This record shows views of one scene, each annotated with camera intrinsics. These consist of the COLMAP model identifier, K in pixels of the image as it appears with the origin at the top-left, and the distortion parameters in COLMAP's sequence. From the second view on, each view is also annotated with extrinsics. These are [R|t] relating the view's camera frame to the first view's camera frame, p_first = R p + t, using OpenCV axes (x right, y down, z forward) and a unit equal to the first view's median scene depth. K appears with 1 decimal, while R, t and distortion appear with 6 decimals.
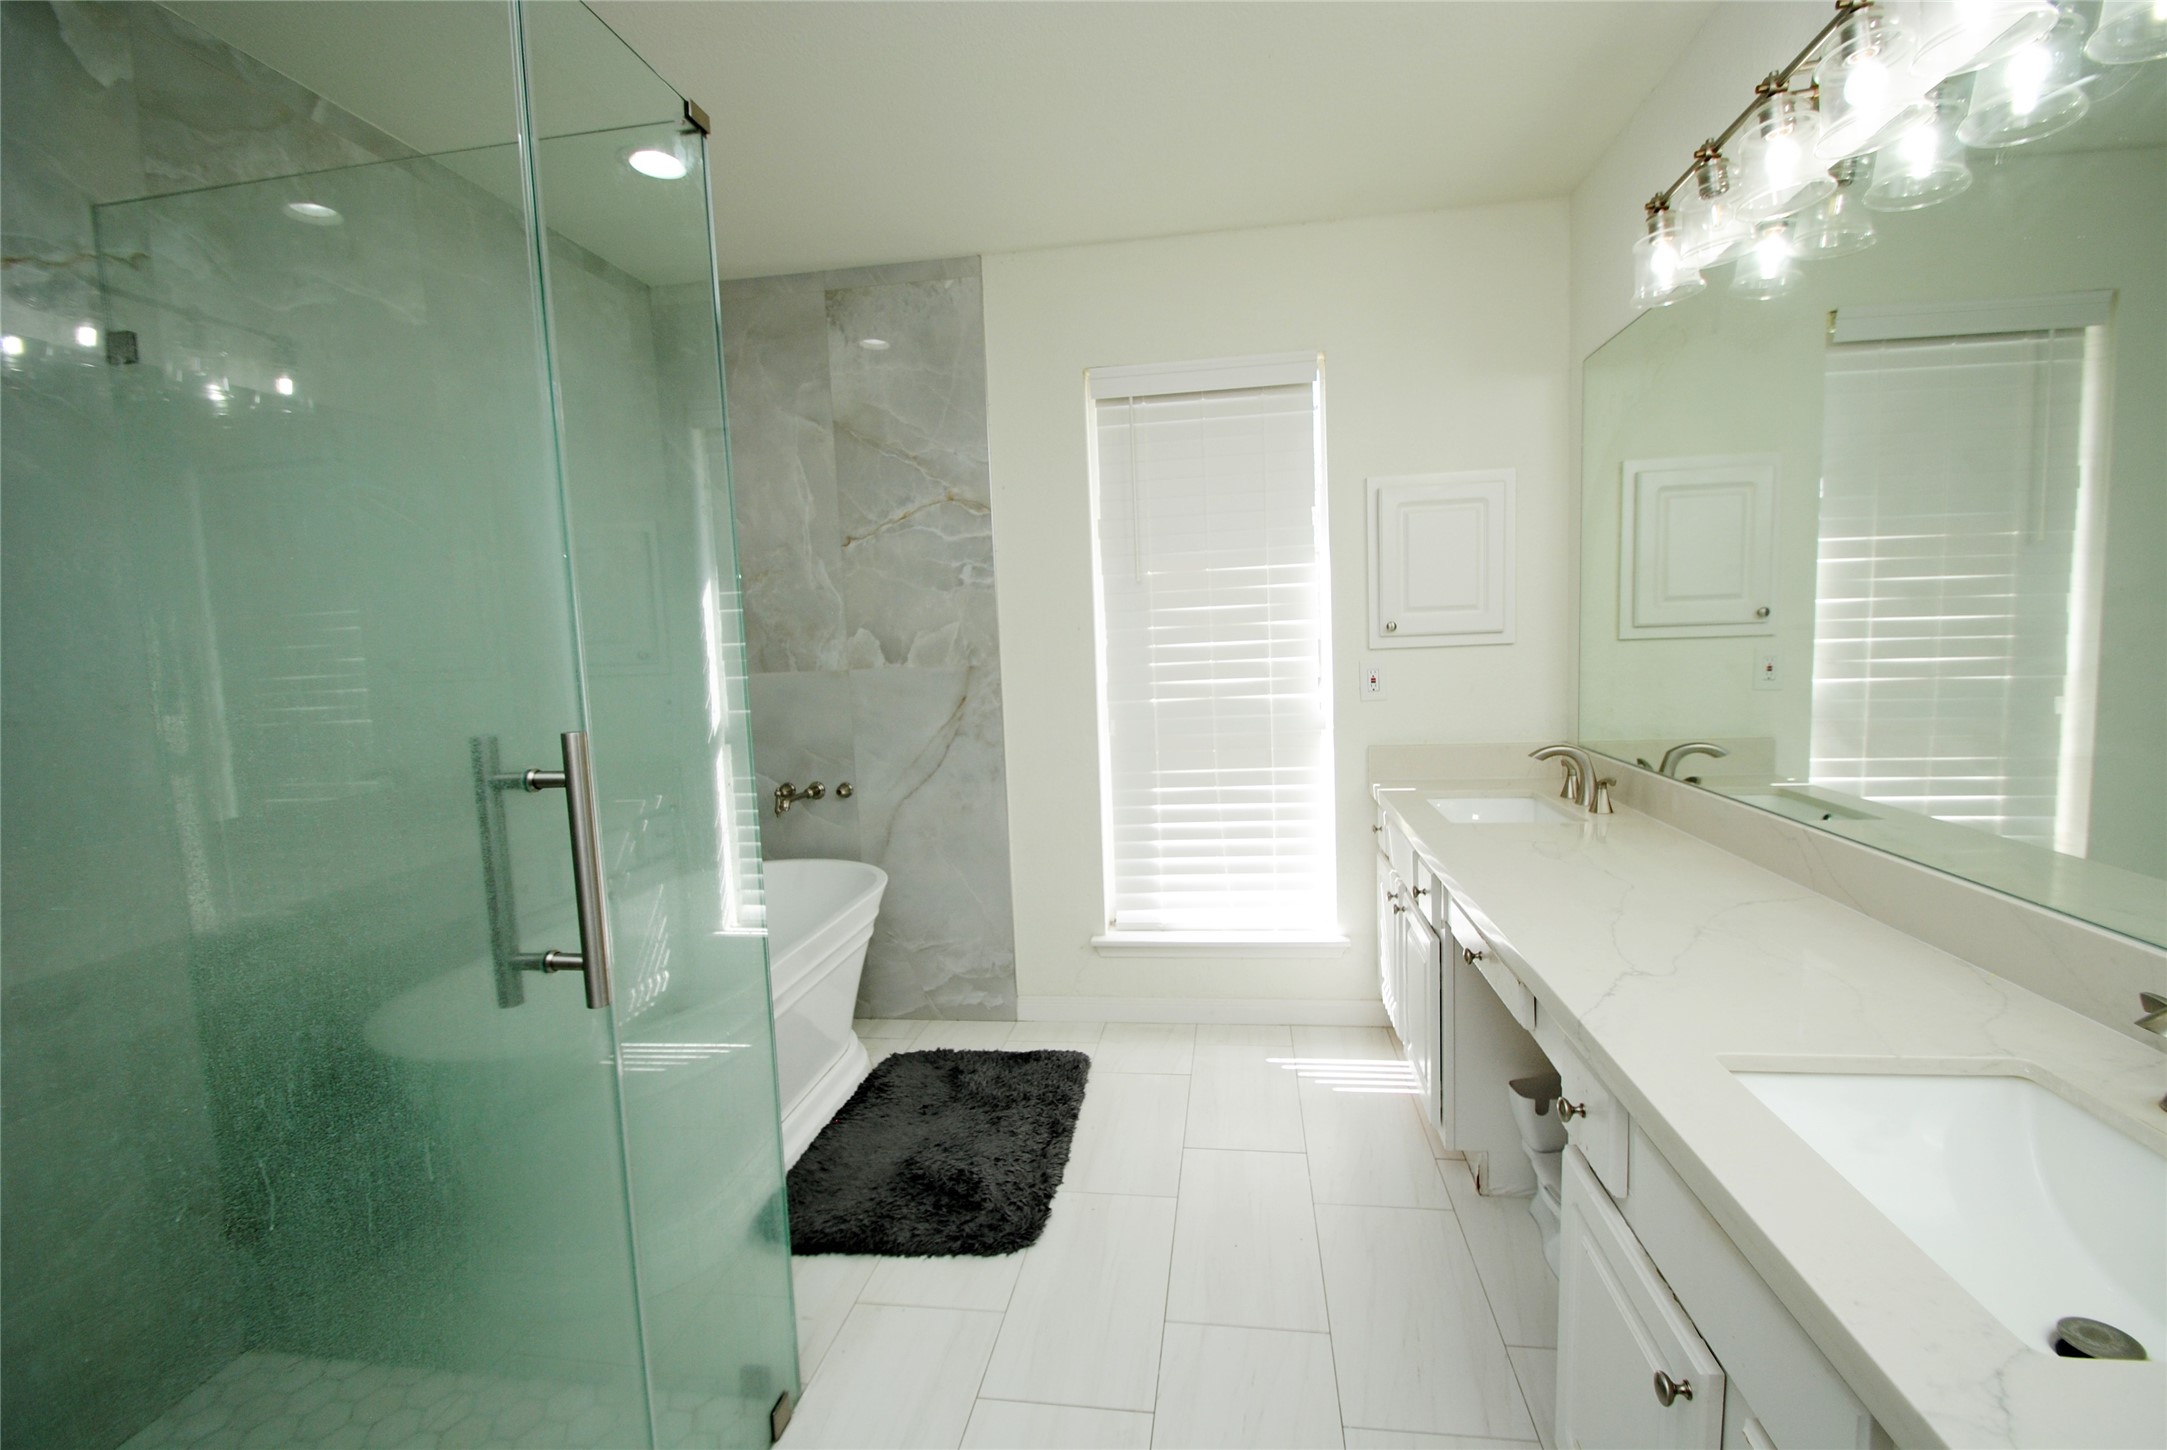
lens RADIAL K [[952.2, 0, 1094.9], [0, 952.2, 731.7], [0, 0, 1]] dist [0.001753, -0.007759]
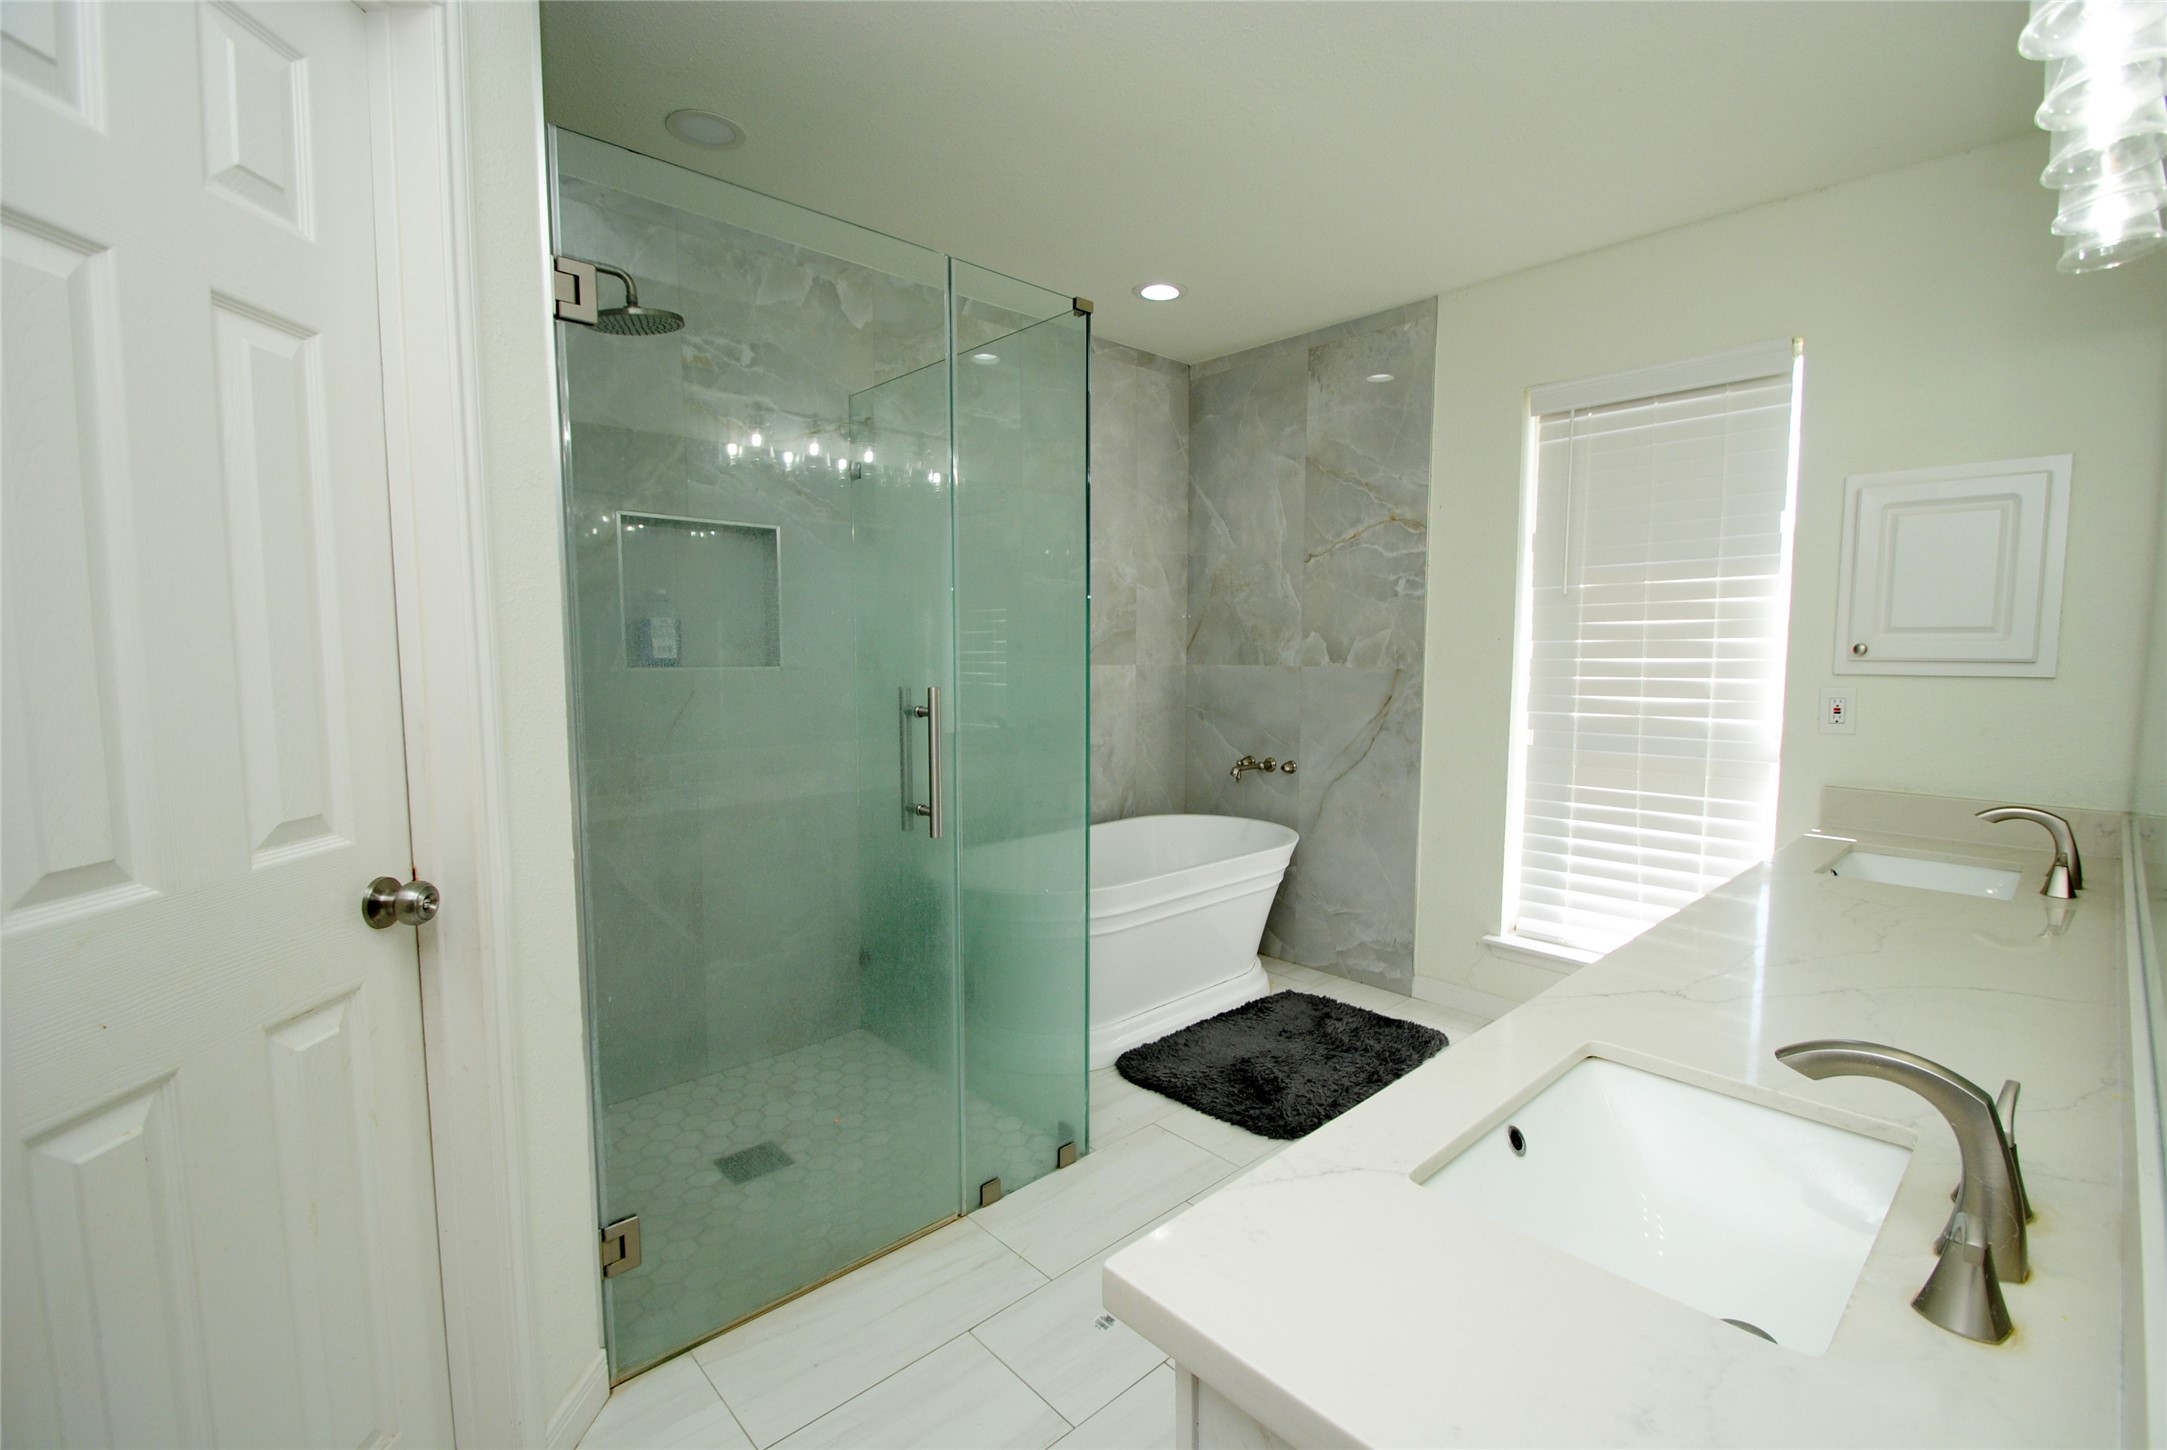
lens RADIAL K [[952.2, 0, 1094.9], [0, 952.2, 731.7], [0, 0, 1]] dist [0.001753, -0.007759]
pose [[0.778069, 0.096359, -0.620745, 0.293985], [-0.094194, 0.994889, 0.036372, -0.003286], [0.621077, 0.030170, 0.783169, -0.087823]]
